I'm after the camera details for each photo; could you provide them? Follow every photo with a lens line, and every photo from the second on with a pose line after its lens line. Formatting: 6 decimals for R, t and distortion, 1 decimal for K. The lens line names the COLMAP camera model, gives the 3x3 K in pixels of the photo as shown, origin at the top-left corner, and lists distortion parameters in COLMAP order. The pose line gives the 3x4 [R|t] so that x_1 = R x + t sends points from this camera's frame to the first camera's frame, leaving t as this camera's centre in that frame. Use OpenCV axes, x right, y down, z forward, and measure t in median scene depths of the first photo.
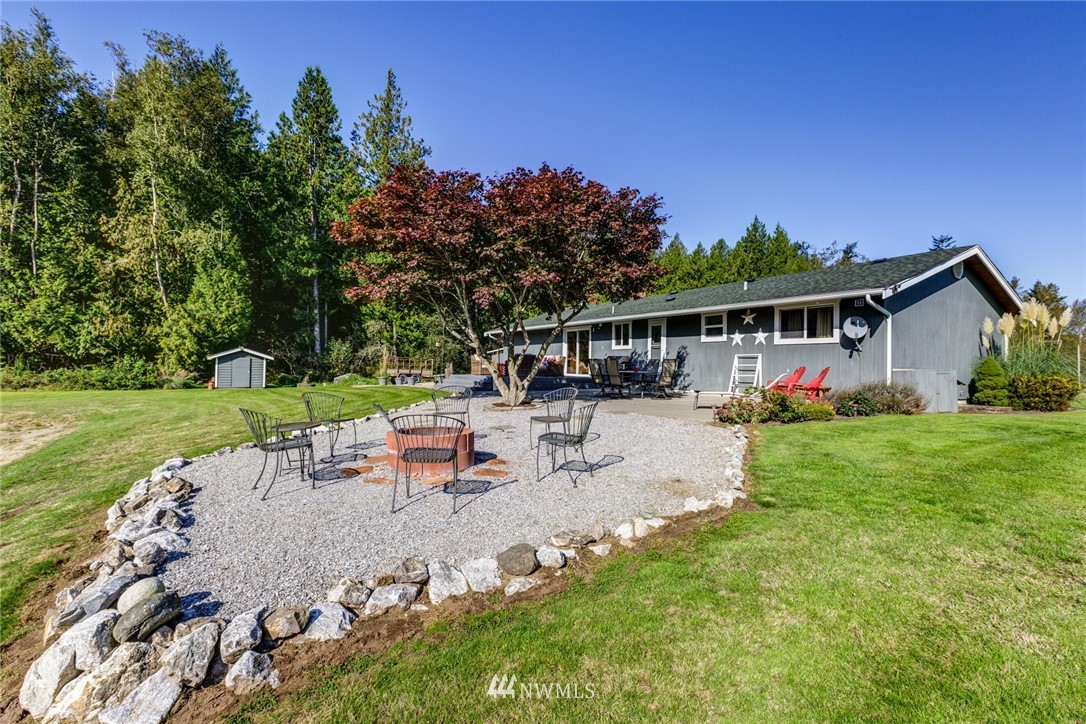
lens RADIAL K [[527.4, 0, 544.3], [0, 527.4, 362.4], [0, 0, 1]] dist [0.000493, 0.001536]
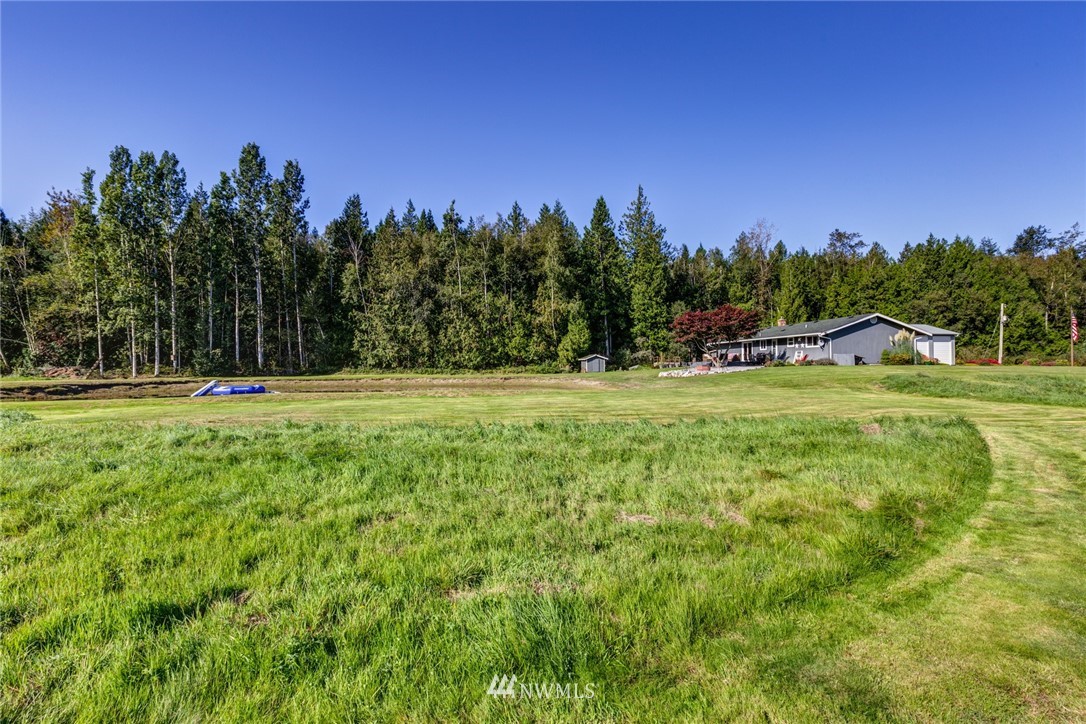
lens RADIAL K [[527.4, 0, 524.2], [0, 527.4, 360.5], [0, 0, 1]] dist [0.000493, 0.001536]
pose [[0.907694, -0.030005, -0.418559, 0.102457], [0.028456, 0.999546, -0.009945, 0.011667], [0.418668, -0.002883, 0.908135, -1.177552]]
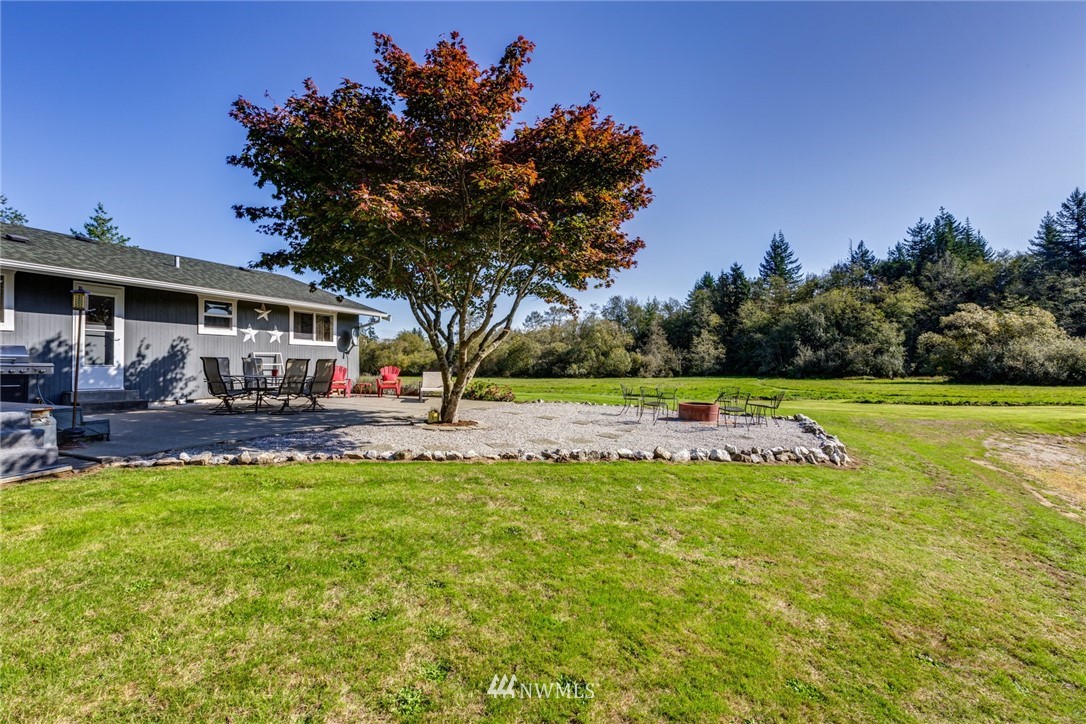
lens RADIAL K [[529.1, 0, 544.0], [0, 529.1, 364.8], [0, 0, 1]] dist [0.000762, -0.000070]
pose [[-0.655663, -0.014425, 0.754916, -0.304462], [-0.011963, 0.999890, 0.008716, -0.003737], [-0.754959, -0.003316, -0.655763, 0.591831]]
